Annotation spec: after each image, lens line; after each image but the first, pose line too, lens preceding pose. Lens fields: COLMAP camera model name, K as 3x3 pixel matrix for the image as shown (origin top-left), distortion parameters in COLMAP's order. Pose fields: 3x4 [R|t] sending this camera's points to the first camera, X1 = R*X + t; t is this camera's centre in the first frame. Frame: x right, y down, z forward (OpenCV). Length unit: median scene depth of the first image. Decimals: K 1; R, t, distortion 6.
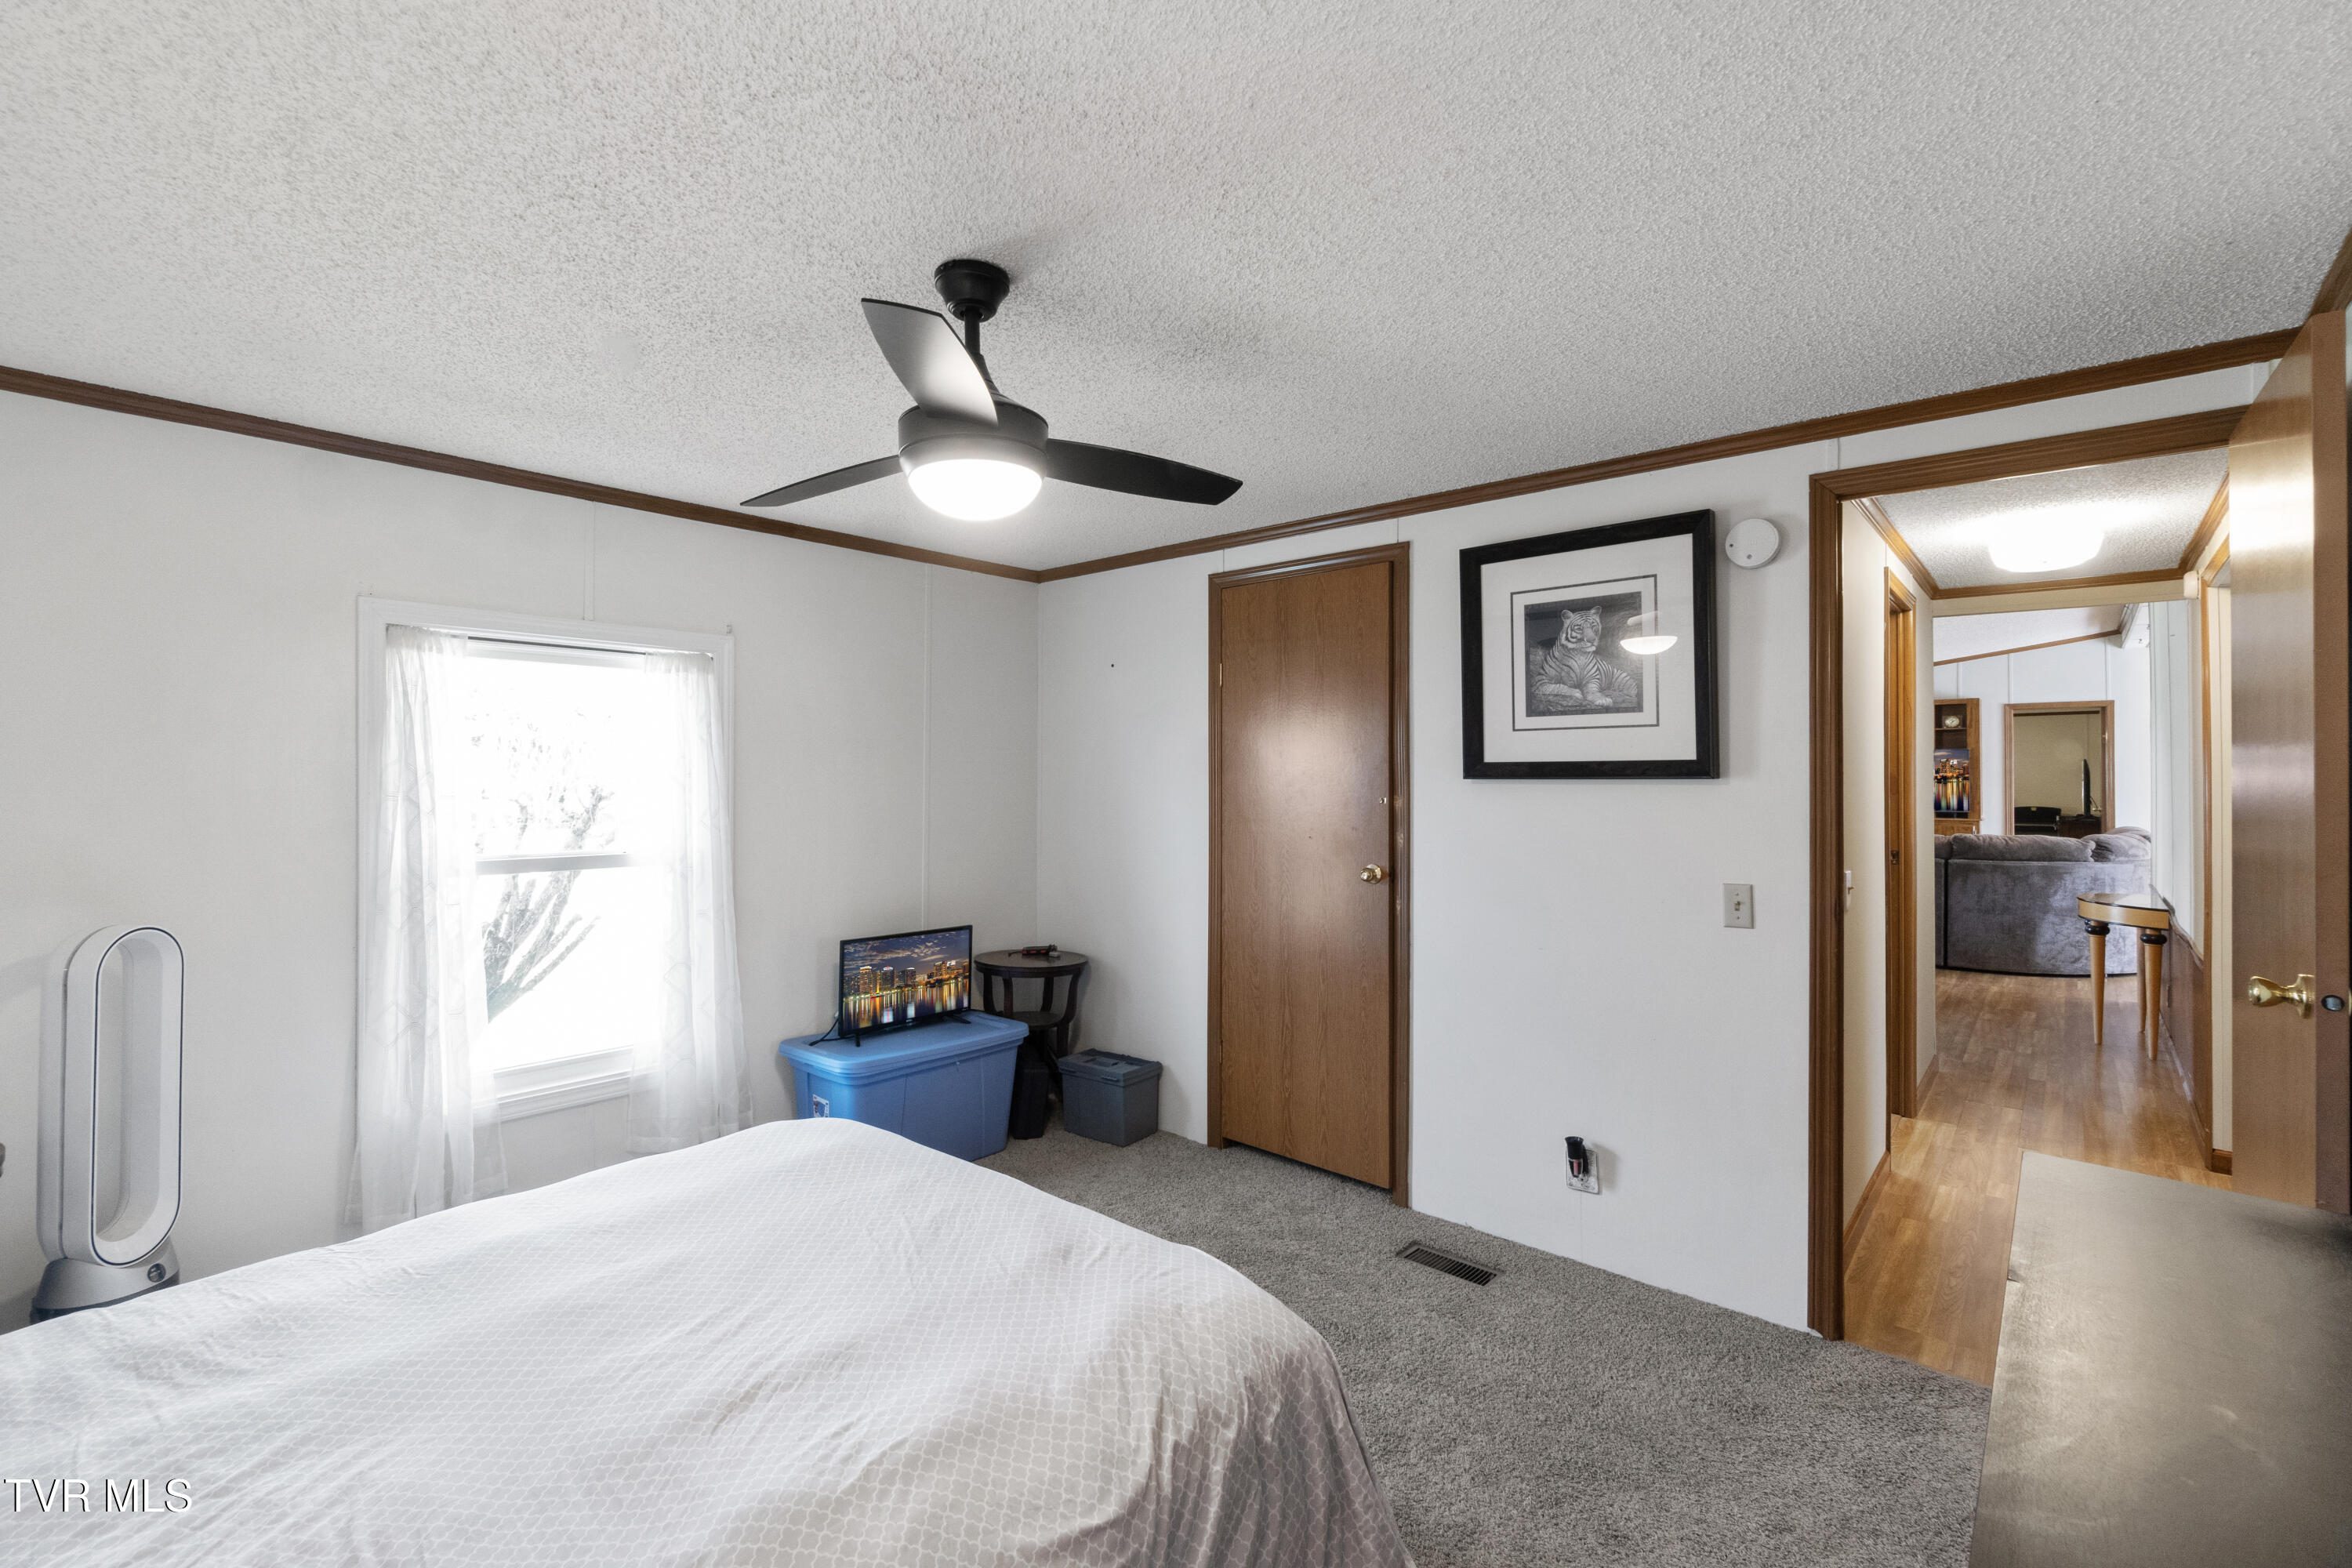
lens RADIAL K [[1002.8, 0, 1179.1], [0, 1002.8, 774.6], [0, 0, 1]] dist [-0.001036, -0.000555]
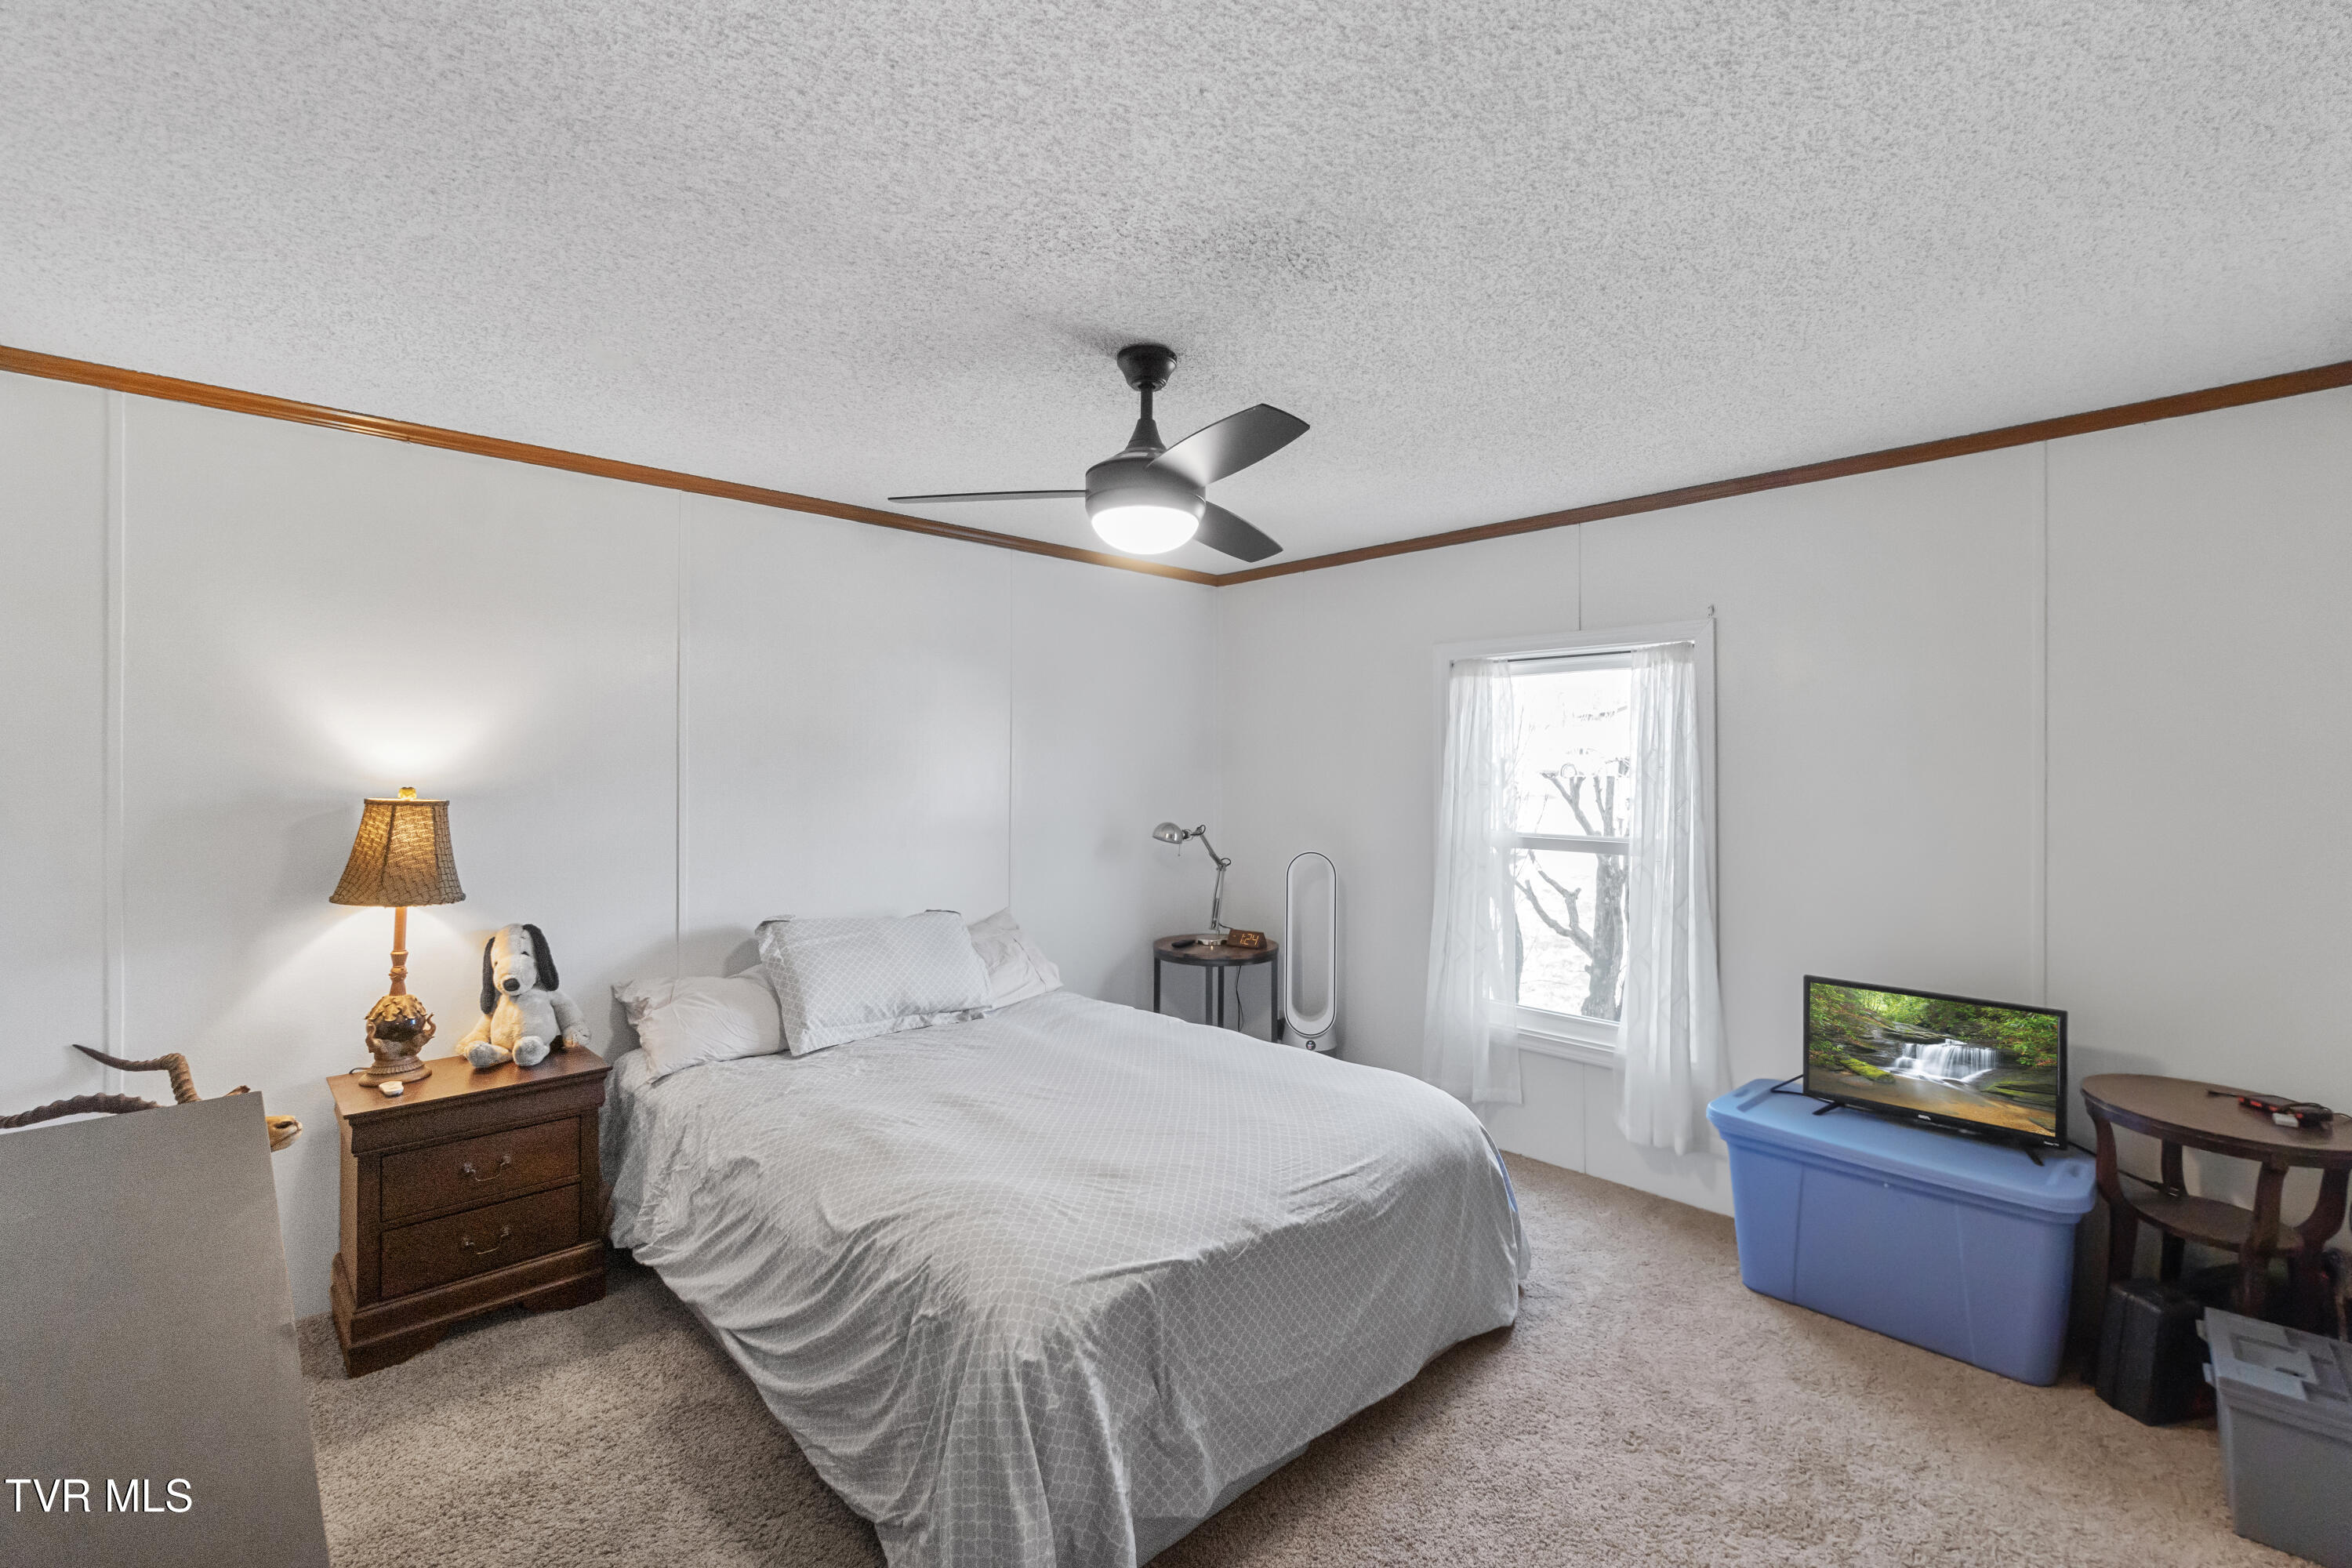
lens RADIAL K [[1002.8, 0, 1179.1], [0, 1002.8, 774.6], [0, 0, 1]] dist [-0.001036, -0.000555]
pose [[-0.066721, 0.004694, -0.997761, 0.621211], [-0.004157, 0.999979, 0.004982, 0.003924], [0.997763, 0.004480, -0.066700, 0.689877]]
